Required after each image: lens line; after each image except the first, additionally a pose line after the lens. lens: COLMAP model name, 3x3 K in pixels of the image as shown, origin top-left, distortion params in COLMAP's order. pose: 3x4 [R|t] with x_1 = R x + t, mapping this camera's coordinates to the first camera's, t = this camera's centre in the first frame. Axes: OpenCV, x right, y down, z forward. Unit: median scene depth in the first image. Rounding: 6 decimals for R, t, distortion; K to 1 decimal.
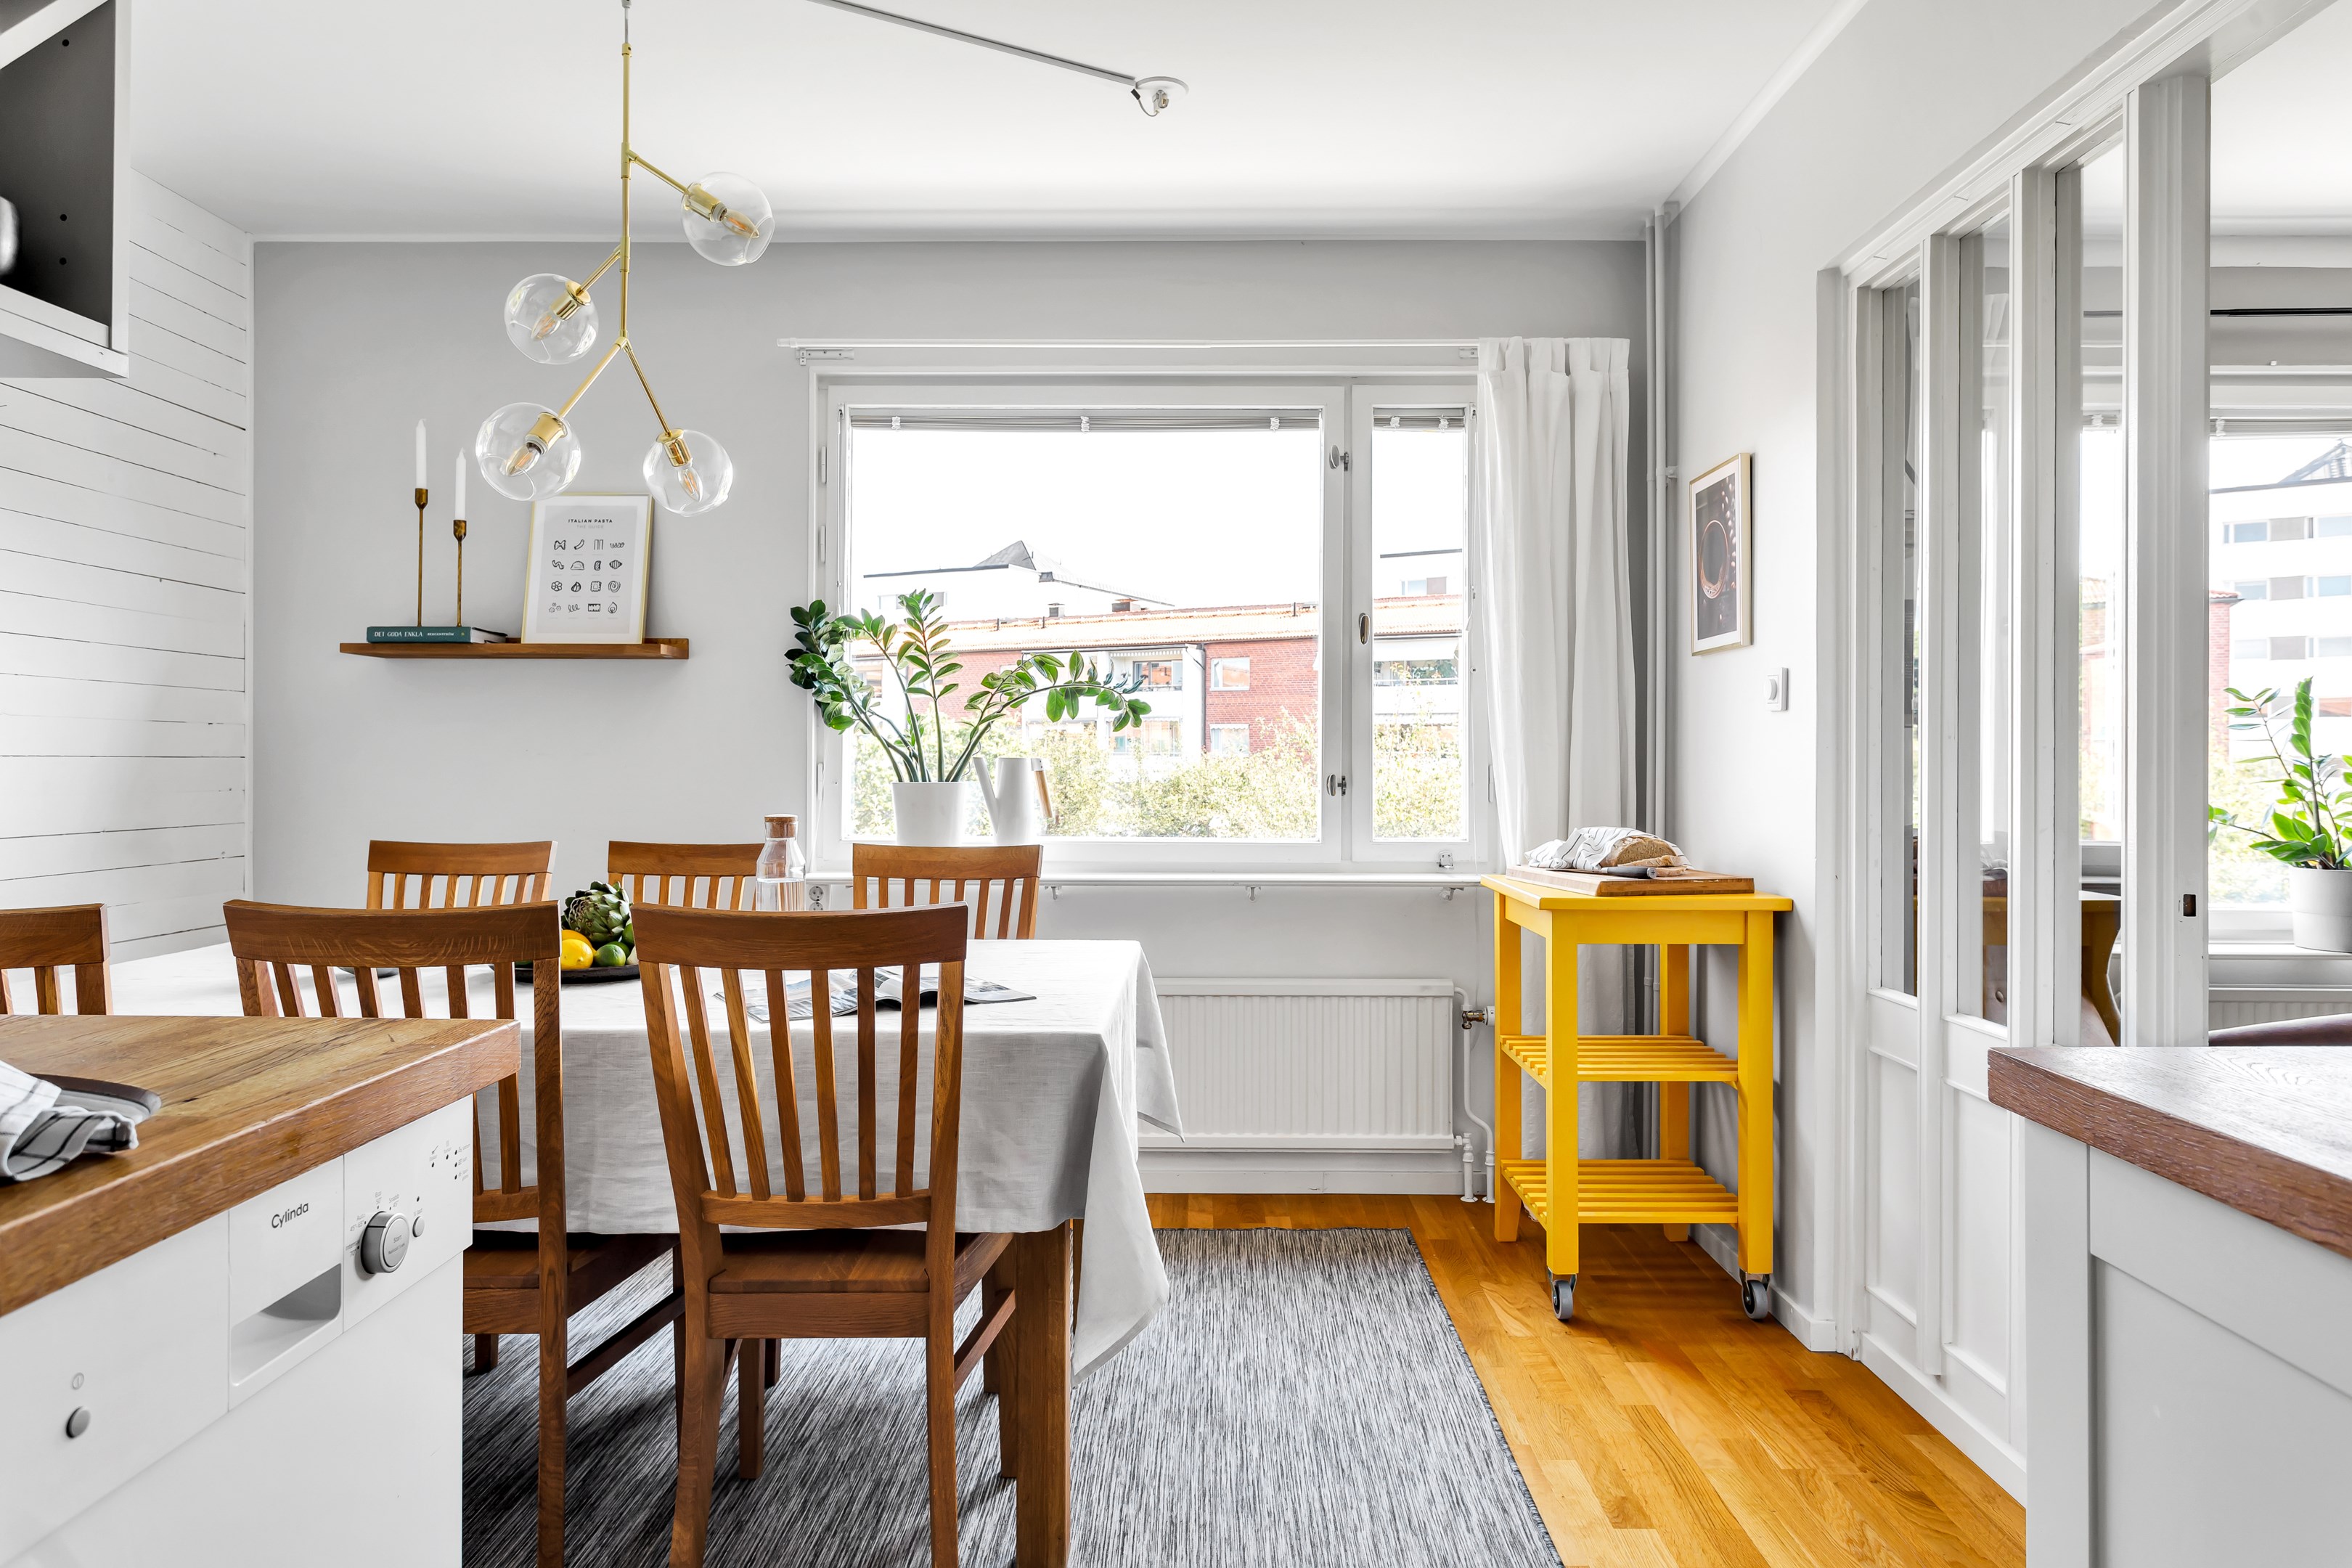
lens RADIAL K [[1383.9, 0, 1154.3], [0, 1383.9, 786.8], [0, 0, 1]] dist [-0.007416, 0.004408]
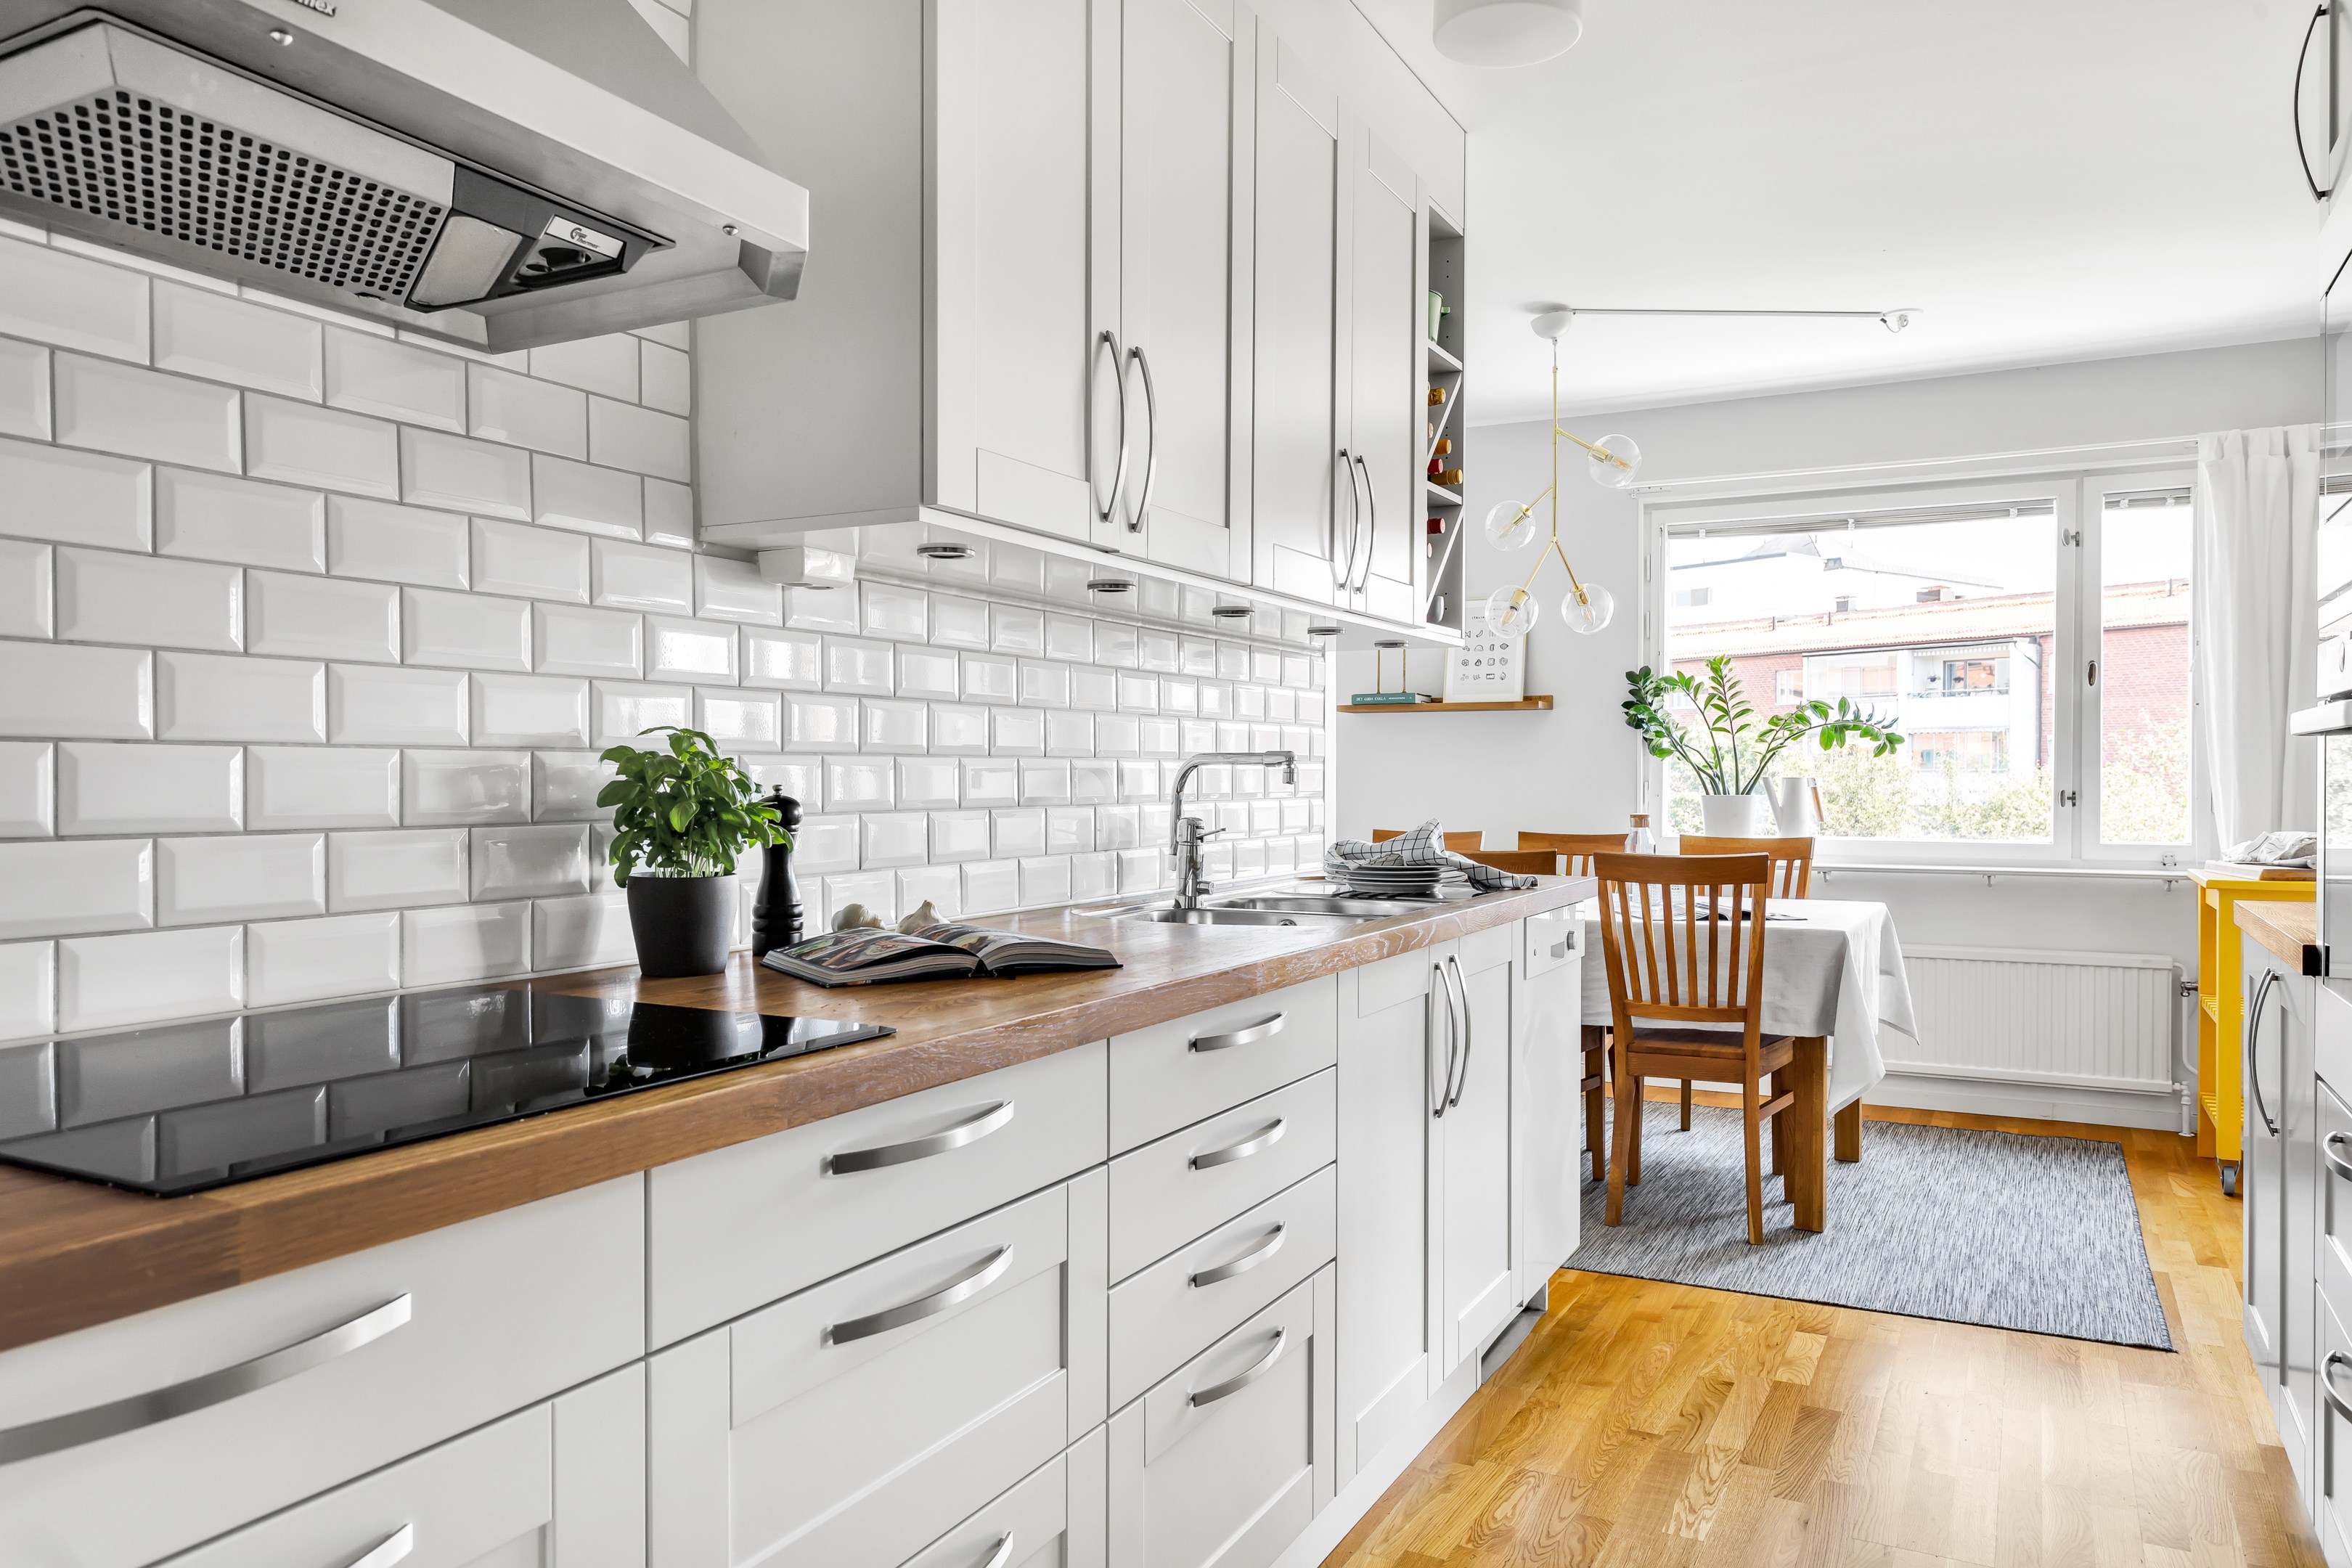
lens RADIAL K [[1591.1, 0, 1174.9], [0, 1591.1, 788.1], [0, 0, 1]] dist [-0.006845, 0.002350]
pose [[0.890852, 0.000086, -0.454294, 0.065859], [-0.006284, 0.999907, -0.012134, 0.012211], [0.454251, 0.013664, 0.890769, -0.661766]]
